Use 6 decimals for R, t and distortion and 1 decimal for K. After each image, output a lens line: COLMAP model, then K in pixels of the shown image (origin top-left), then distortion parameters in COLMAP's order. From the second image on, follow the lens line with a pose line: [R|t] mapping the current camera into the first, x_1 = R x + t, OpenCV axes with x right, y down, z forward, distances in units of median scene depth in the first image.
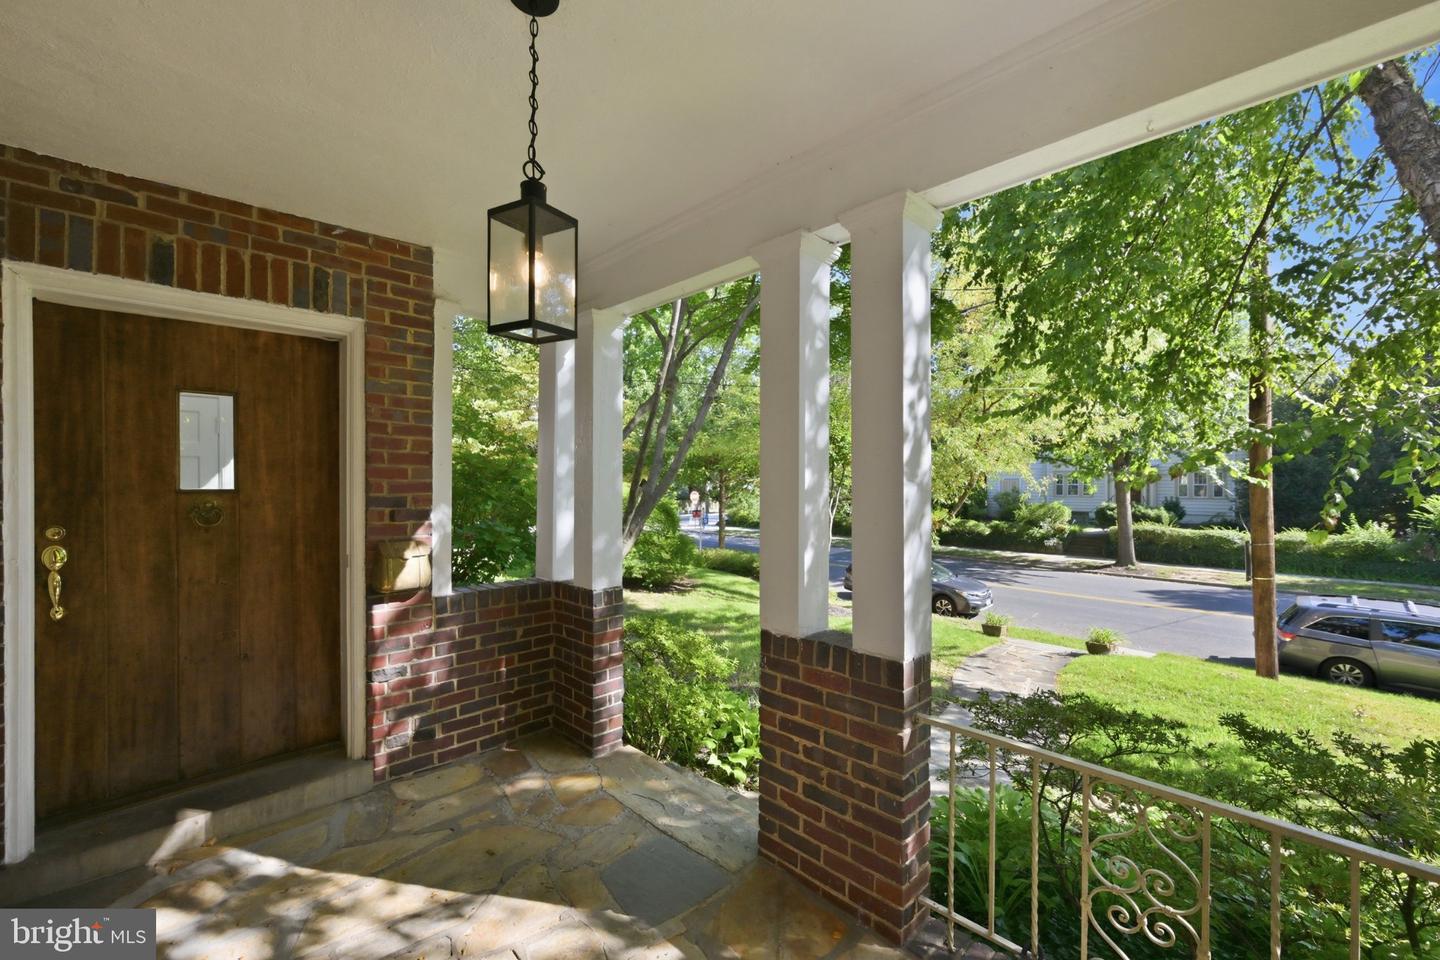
lens RADIAL K [[574.5, 0, 714.5], [0, 574.5, 483.5], [0, 0, 1]] dist [0.001764, 0.000128]
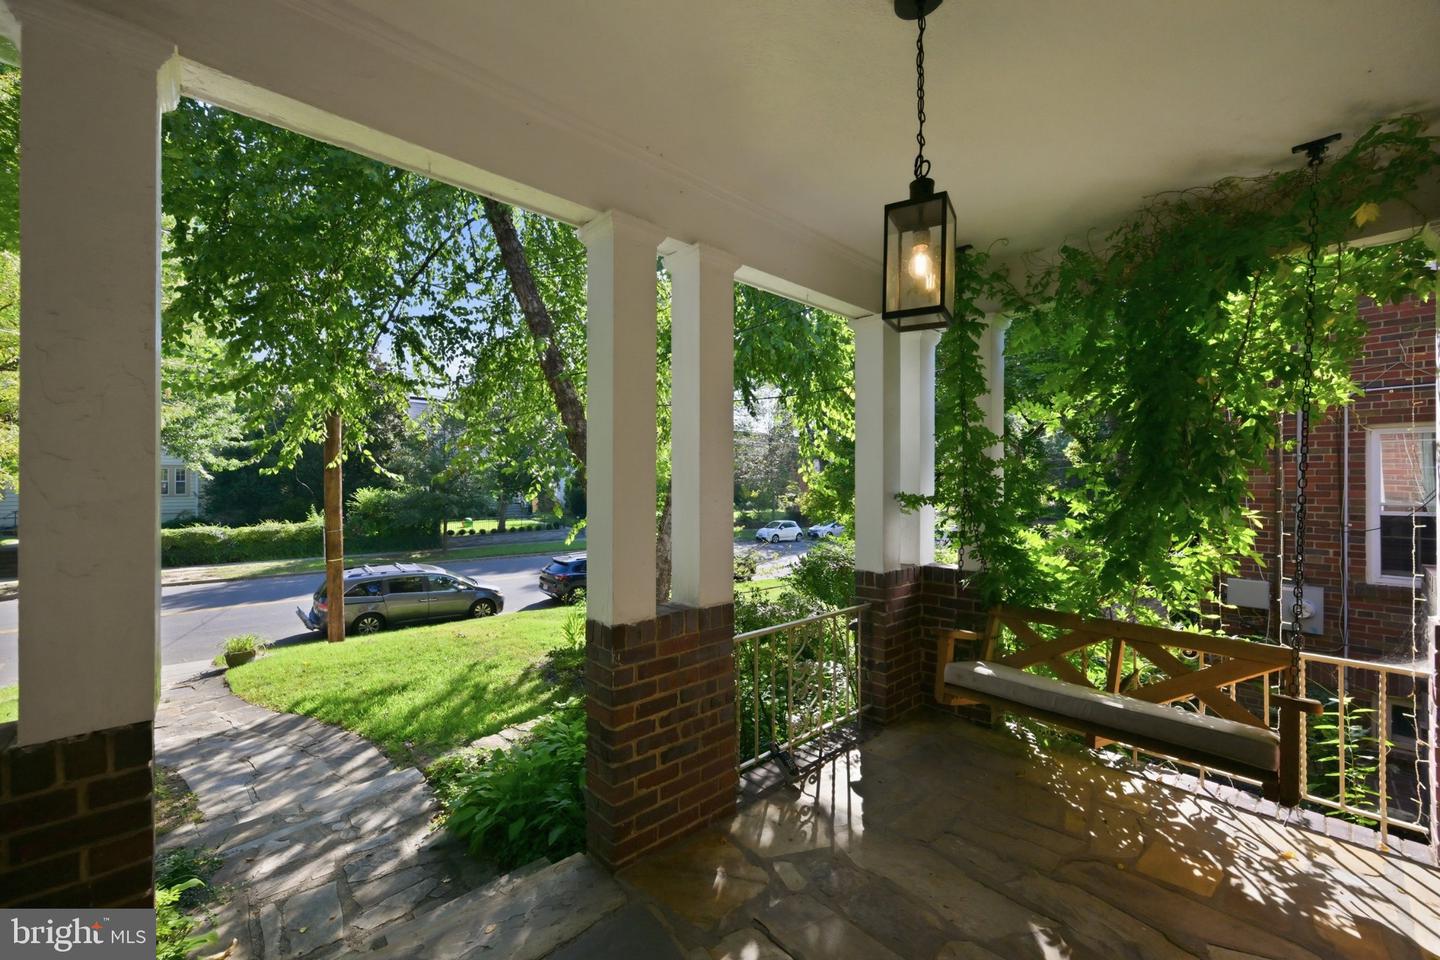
lens RADIAL K [[574.5, 0, 714.0], [0, 574.5, 480.4], [0, 0, 1]] dist [0.001764, 0.000128]
pose [[0.042587, 0.000942, 0.999092, -0.176468], [0.000003, 1.000000, -0.000943, 0.004394], [-0.999093, 0.000043, 0.042587, 0.169950]]
